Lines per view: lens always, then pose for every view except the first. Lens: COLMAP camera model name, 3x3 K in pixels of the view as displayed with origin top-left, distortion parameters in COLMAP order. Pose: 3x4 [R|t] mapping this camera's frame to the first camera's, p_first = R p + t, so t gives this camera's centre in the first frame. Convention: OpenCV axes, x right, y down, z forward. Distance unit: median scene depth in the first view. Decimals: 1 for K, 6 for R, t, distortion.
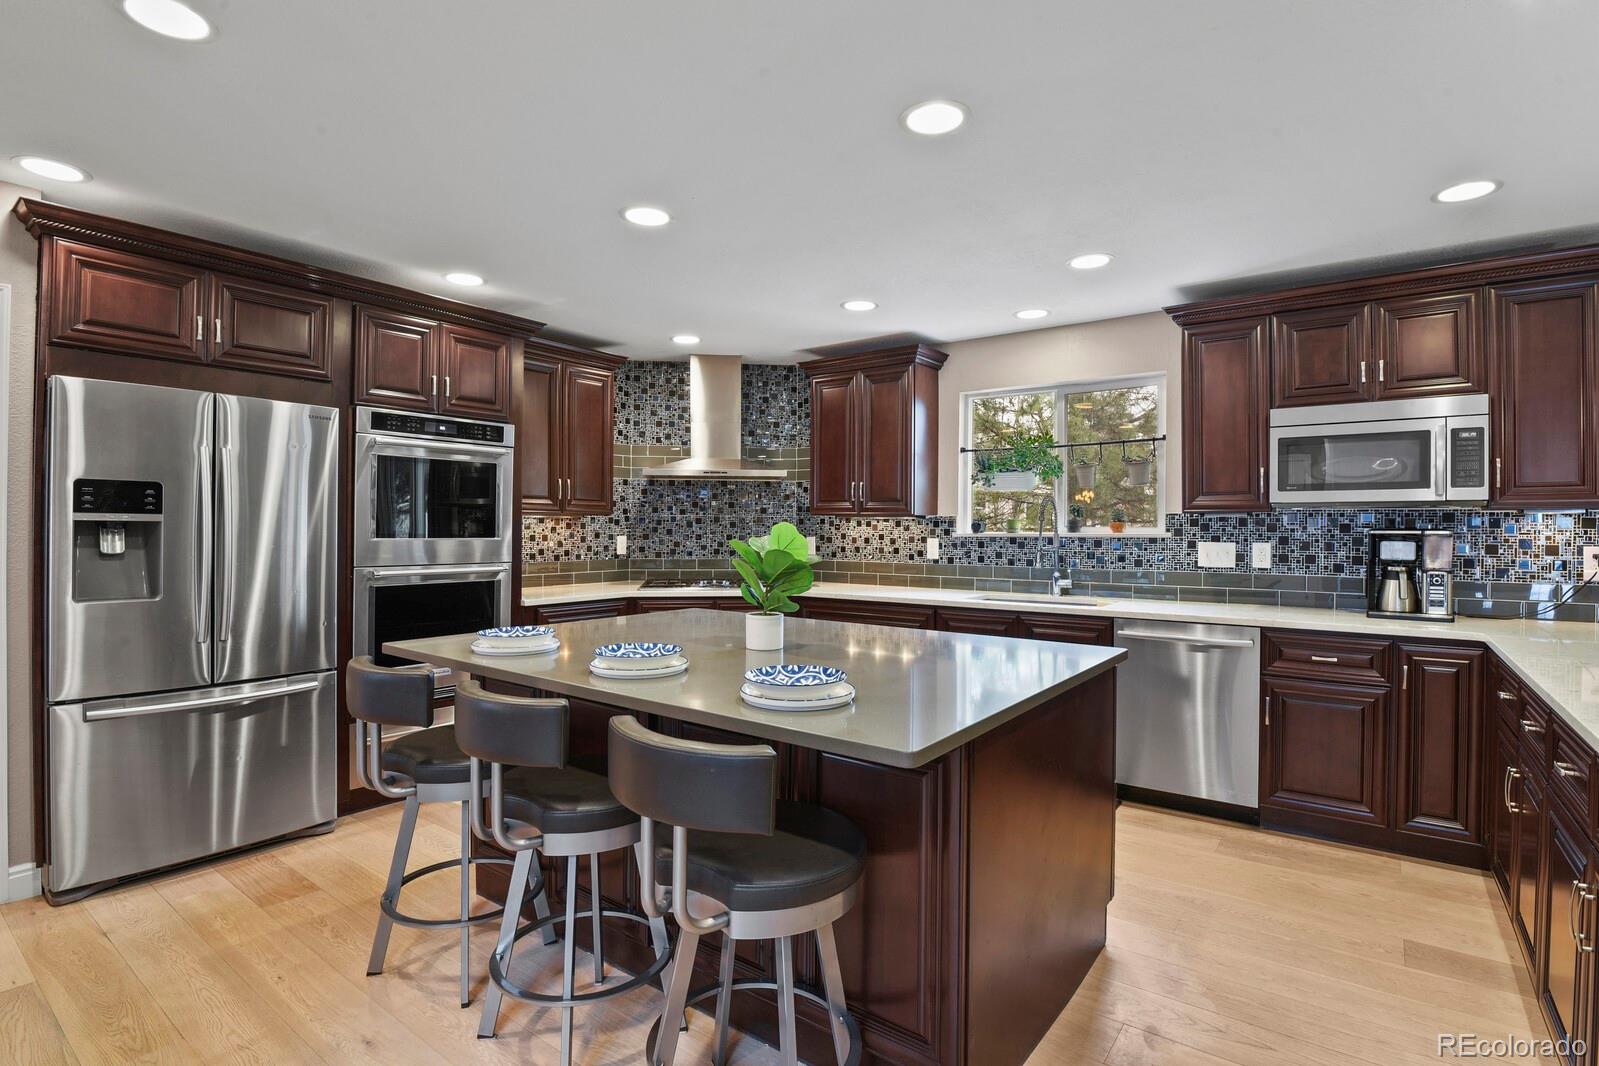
lens RADIAL K [[785.8, 0, 807.9], [0, 785.8, 536.3], [0, 0, 1]] dist [-0.023270, -0.006009]
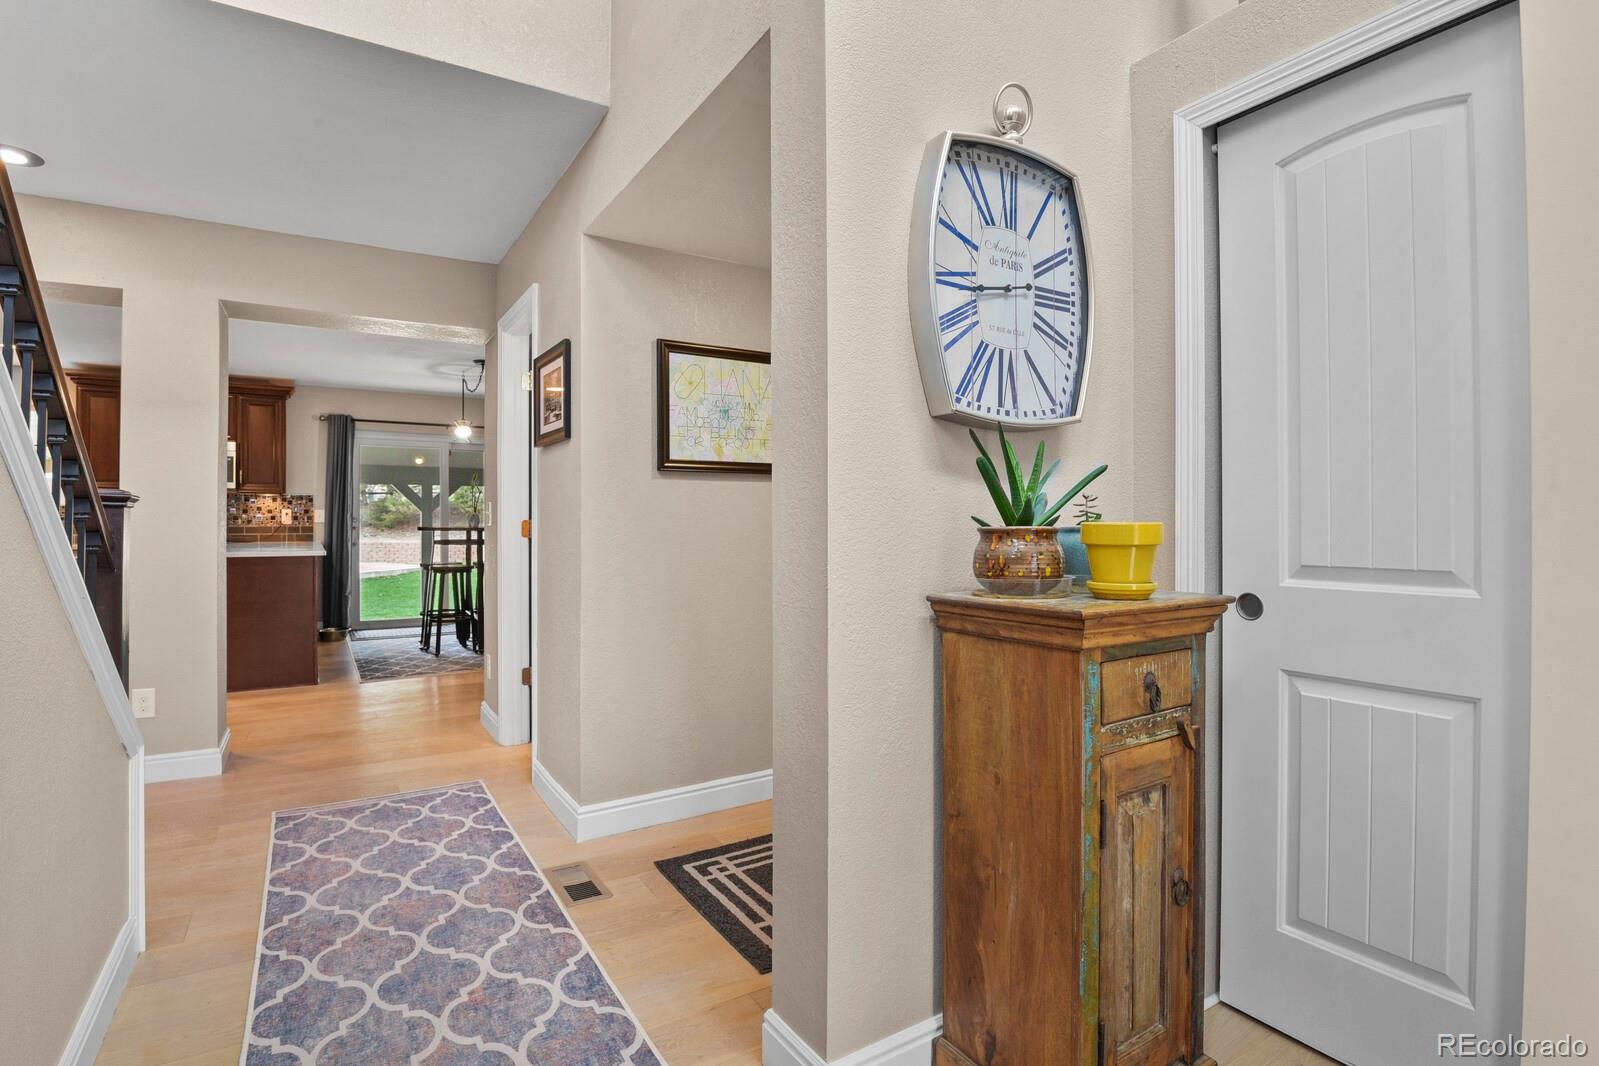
lens RADIAL K [[785.8, 0, 807.9], [0, 785.8, 536.3], [0, 0, 1]] dist [-0.023270, -0.006009]
pose [[0.361231, -0.020156, 0.932259, -0.430670], [0.007887, 0.999797, 0.018560, 0.042924], [-0.932443, 0.000648, 0.361316, -0.933400]]
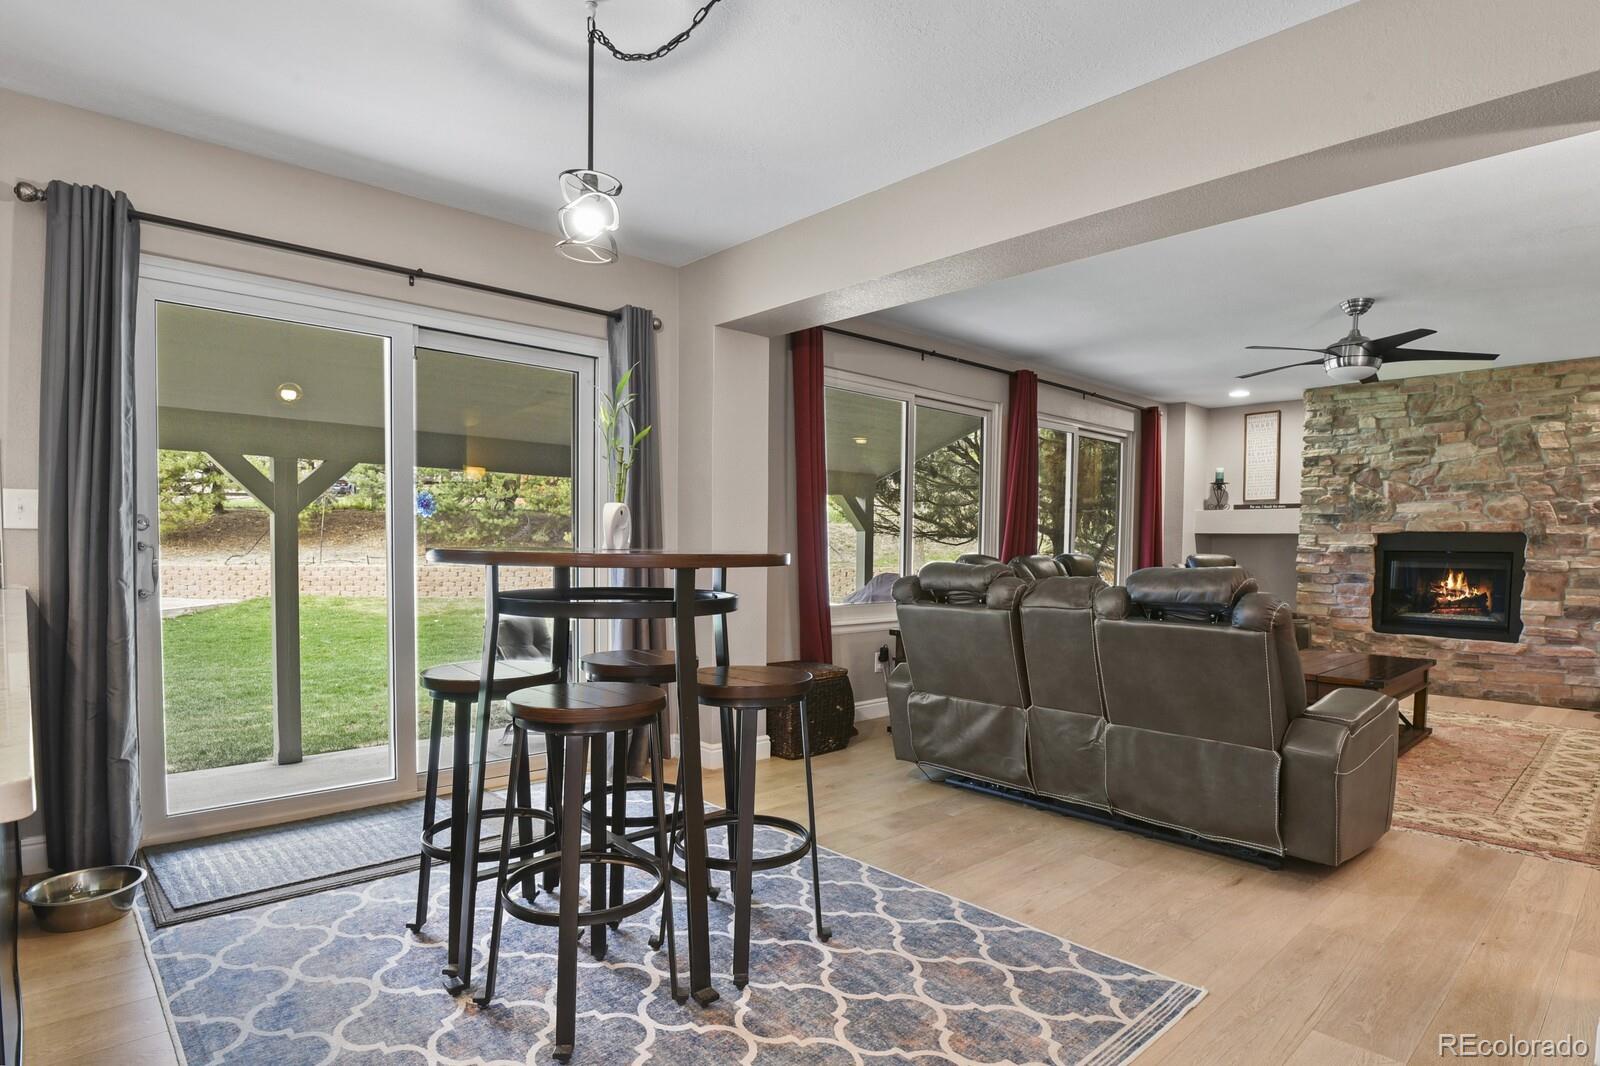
lens RADIAL K [[843.8, 0, 831.1], [0, 843.8, 594.9], [0, 0, 1]] dist [-0.022573, -0.006370]
pose [[0.170555, -0.059488, 0.983551, 0.283945], [-0.001321, 0.998161, 0.060600, 0.044956], [-0.985347, -0.011635, 0.170162, 0.001327]]
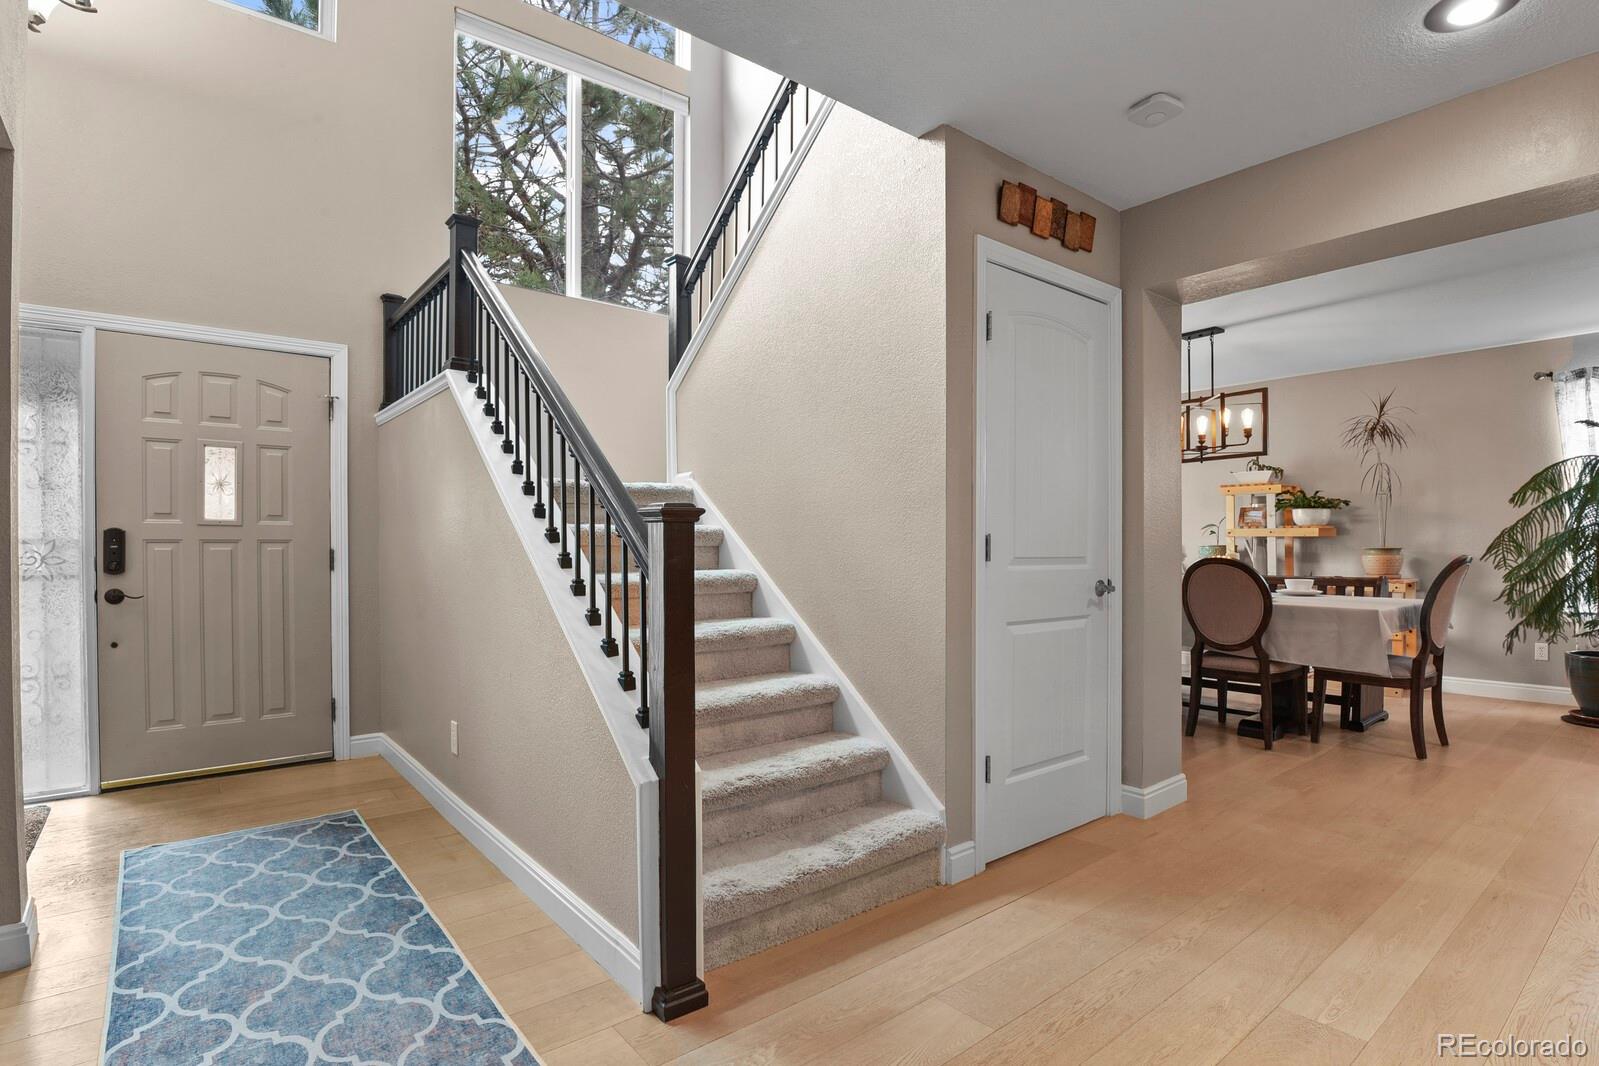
lens RADIAL K [[792.0, 0, 812.9], [0, 792.0, 554.2], [0, 0, 1]] dist [-0.024554, -0.000752]
pose [[-0.238574, 0.004331, -0.971115, 0.196748], [-0.006260, 0.999962, 0.005997, 0.044268], [0.971104, 0.007510, -0.238538, -0.252436]]
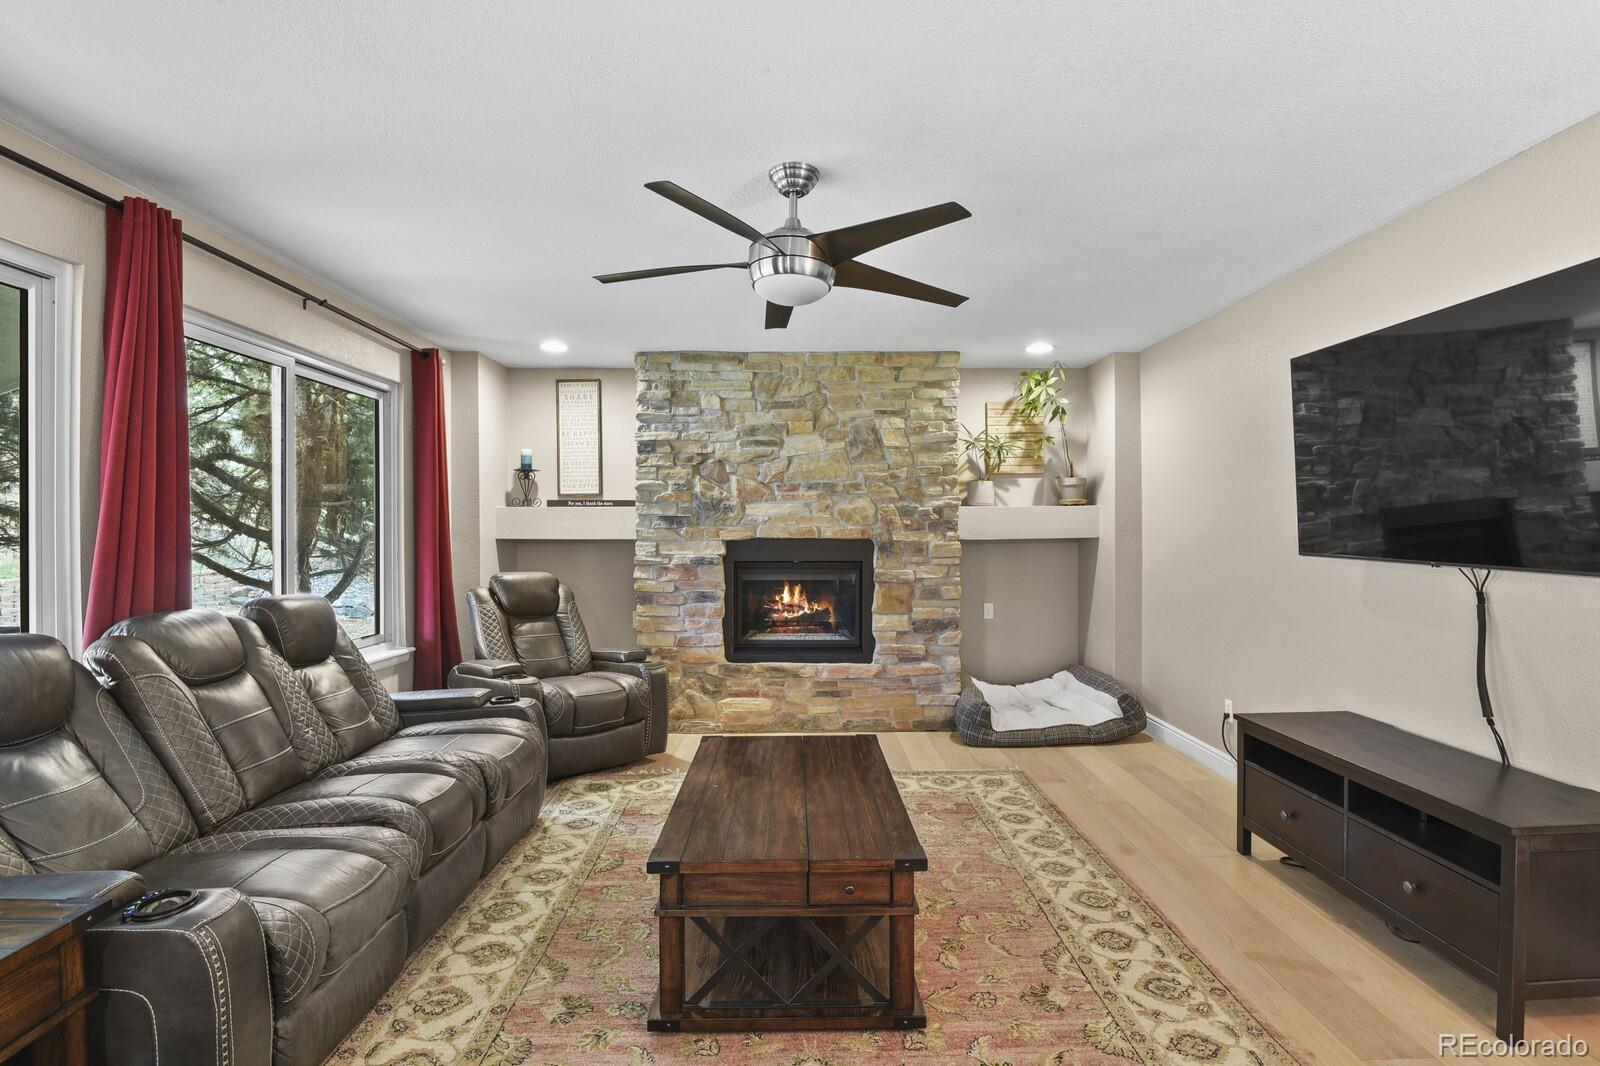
lens RADIAL K [[786.3, 0, 808.4], [0, 786.3, 536.3], [0, 0, 1]] dist [-0.023270, -0.006009]
pose [[-0.605798, -0.008290, 0.795576, 0.921190], [0.004570, 0.999893, 0.013899, 0.005461], [-0.795606, 0.012055, -0.605695, -0.109049]]
